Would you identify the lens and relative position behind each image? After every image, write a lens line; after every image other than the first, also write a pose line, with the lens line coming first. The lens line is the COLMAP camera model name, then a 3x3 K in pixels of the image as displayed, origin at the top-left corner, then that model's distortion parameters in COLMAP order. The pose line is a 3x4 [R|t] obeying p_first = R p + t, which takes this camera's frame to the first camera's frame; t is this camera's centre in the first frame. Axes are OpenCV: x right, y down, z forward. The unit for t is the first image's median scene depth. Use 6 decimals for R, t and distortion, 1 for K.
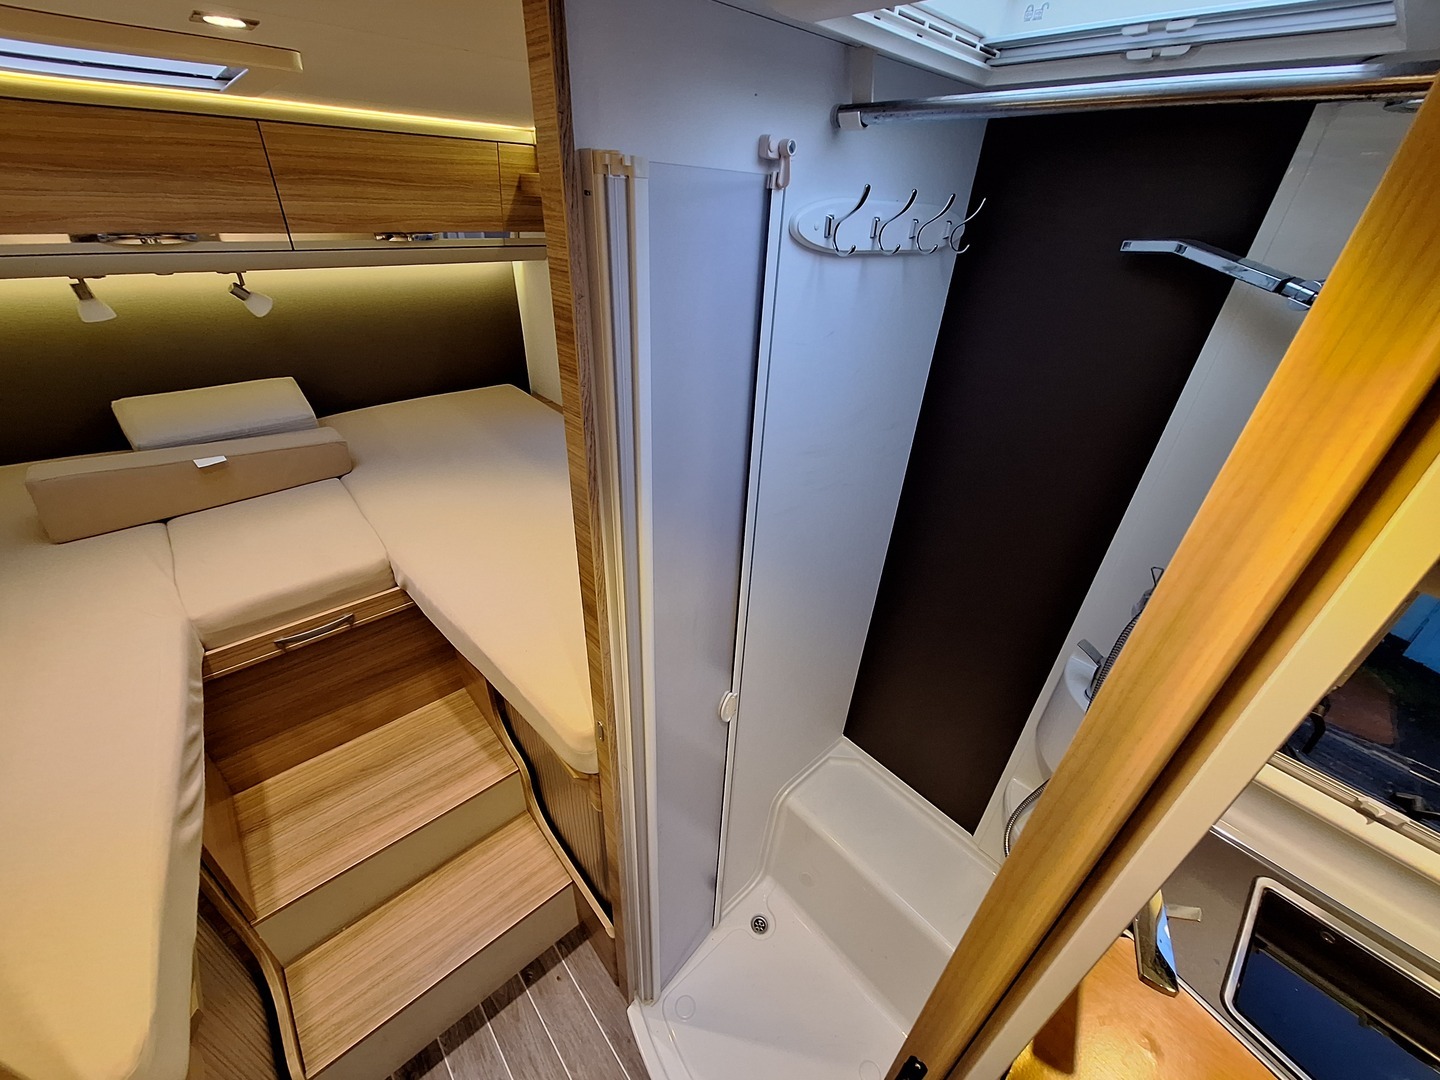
lens RADIAL K [[570.0, 0, 723.7], [0, 570.0, 537.9], [0, 0, 1]] dist [0.000292, -0.001206]
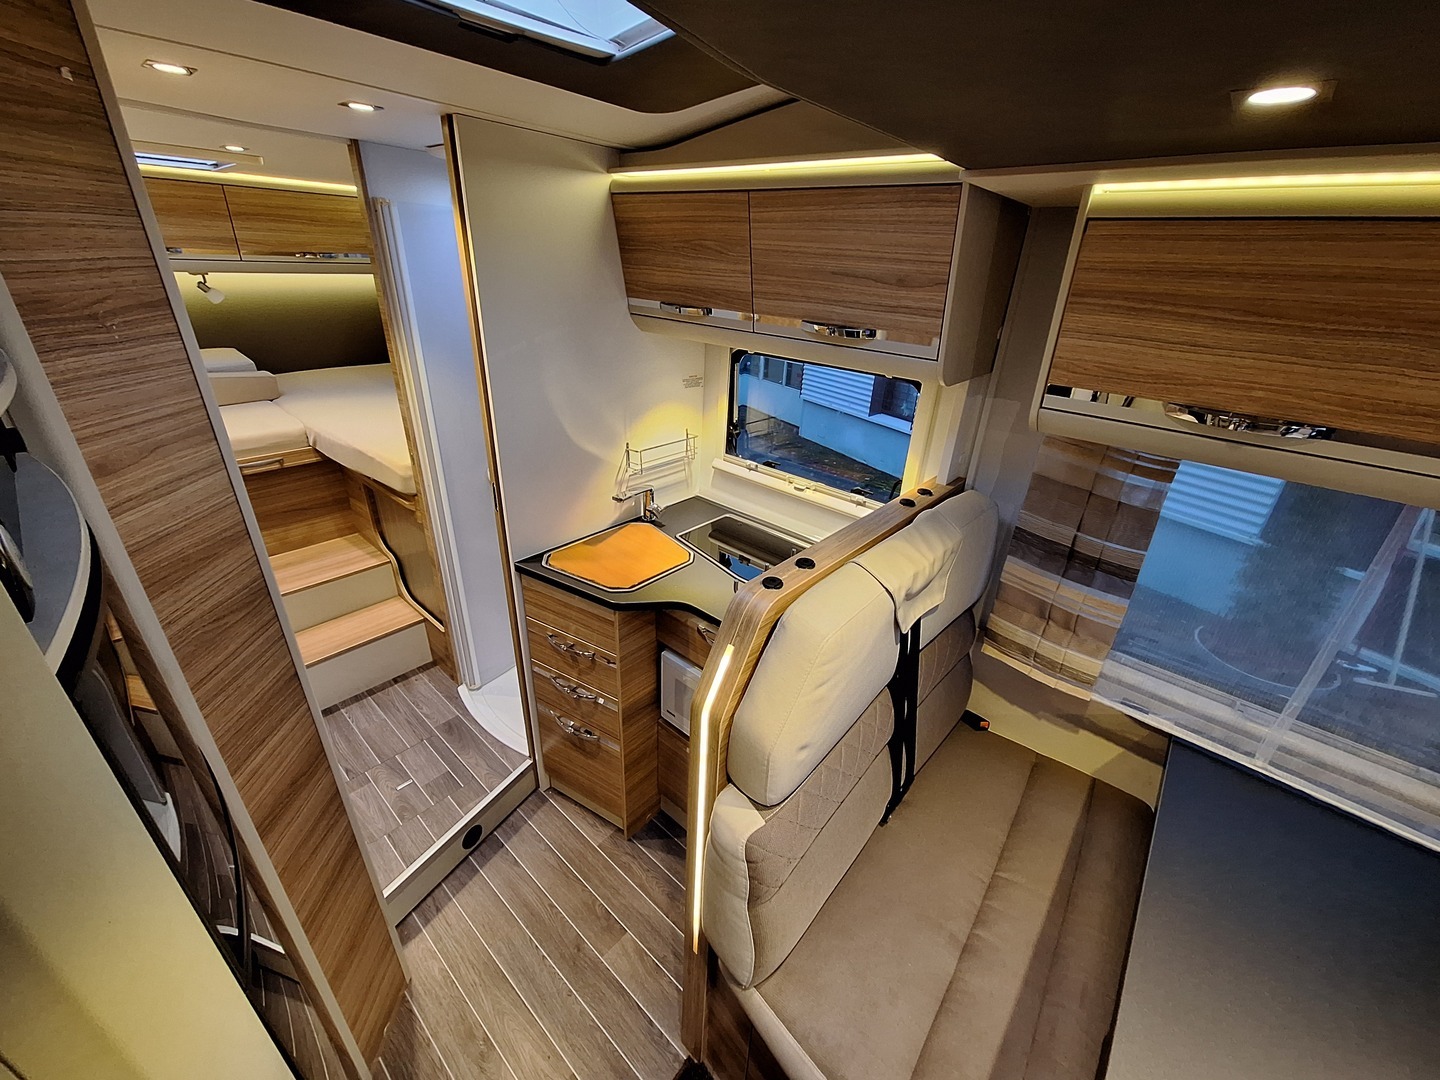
lens RADIAL K [[570.3, 0, 725.1], [0, 570.3, 537.0], [0, 0, 1]] dist [-0.001447, -0.000101]
pose [[0.992551, -0.052986, 0.109702, 0.420066], [0.062064, 0.994775, -0.081060, 0.529050], [-0.104833, 0.087265, 0.990654, -0.729971]]
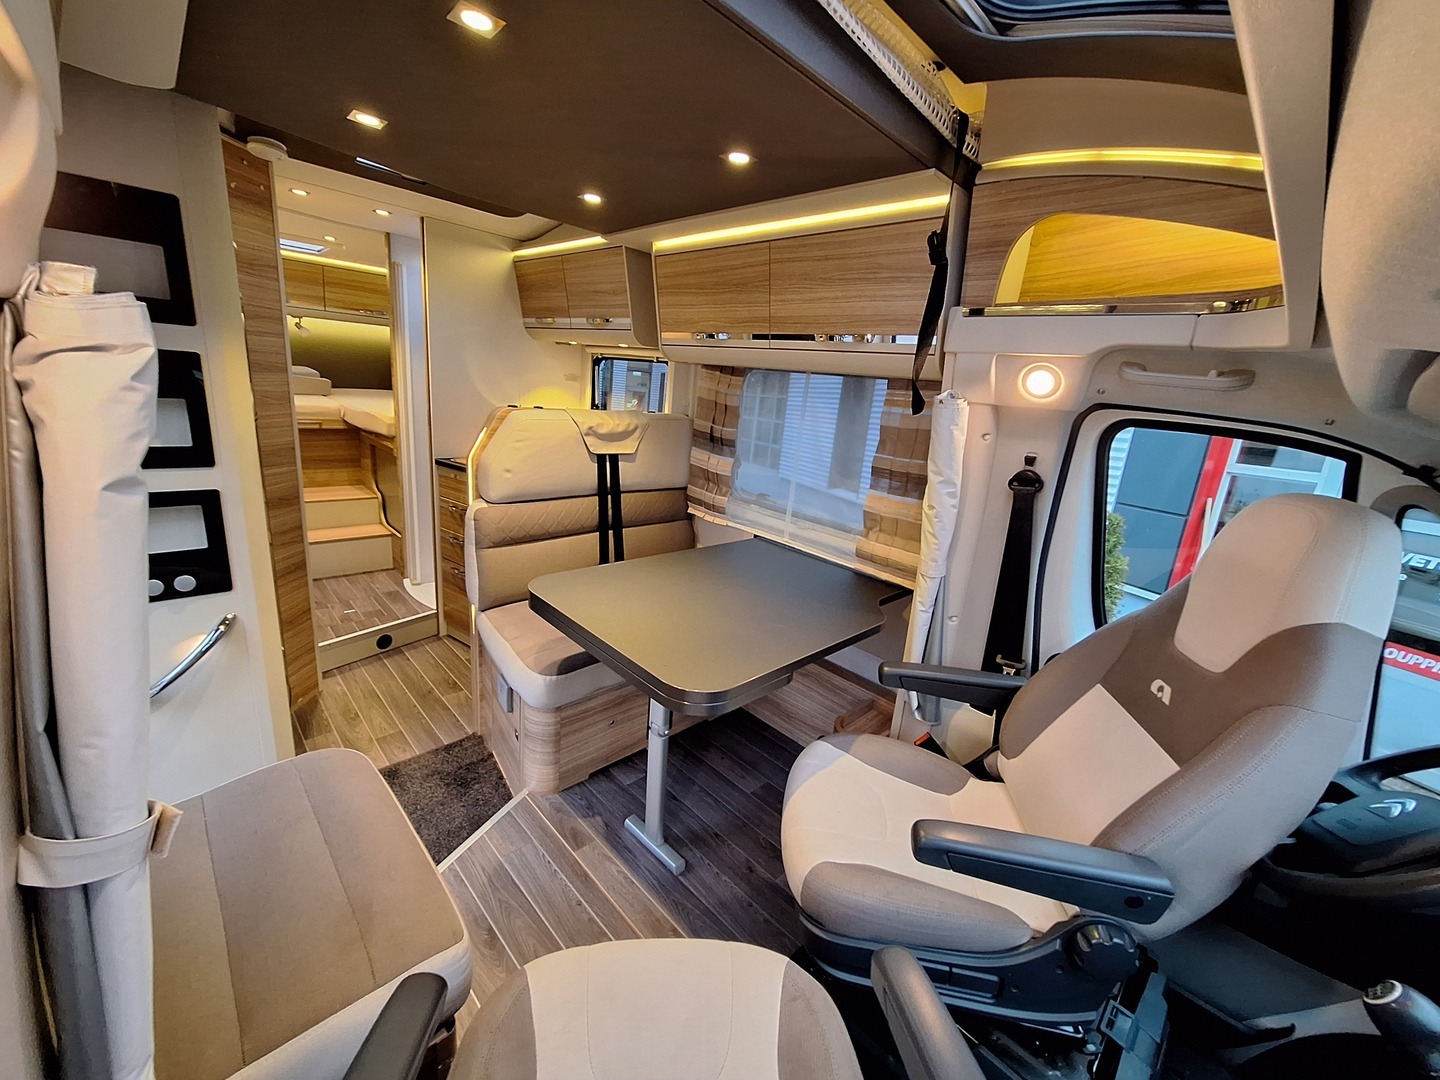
lens RADIAL K [[571.2, 0, 726.1], [0, 571.2, 533.9], [0, 0, 1]] dist [-0.001561, -0.000115]
pose [[0.998101, 0.032069, 0.052584, 0.987662], [-0.016435, 0.961472, -0.274411, 1.192142], [-0.059358, 0.273026, 0.960174, -1.359691]]
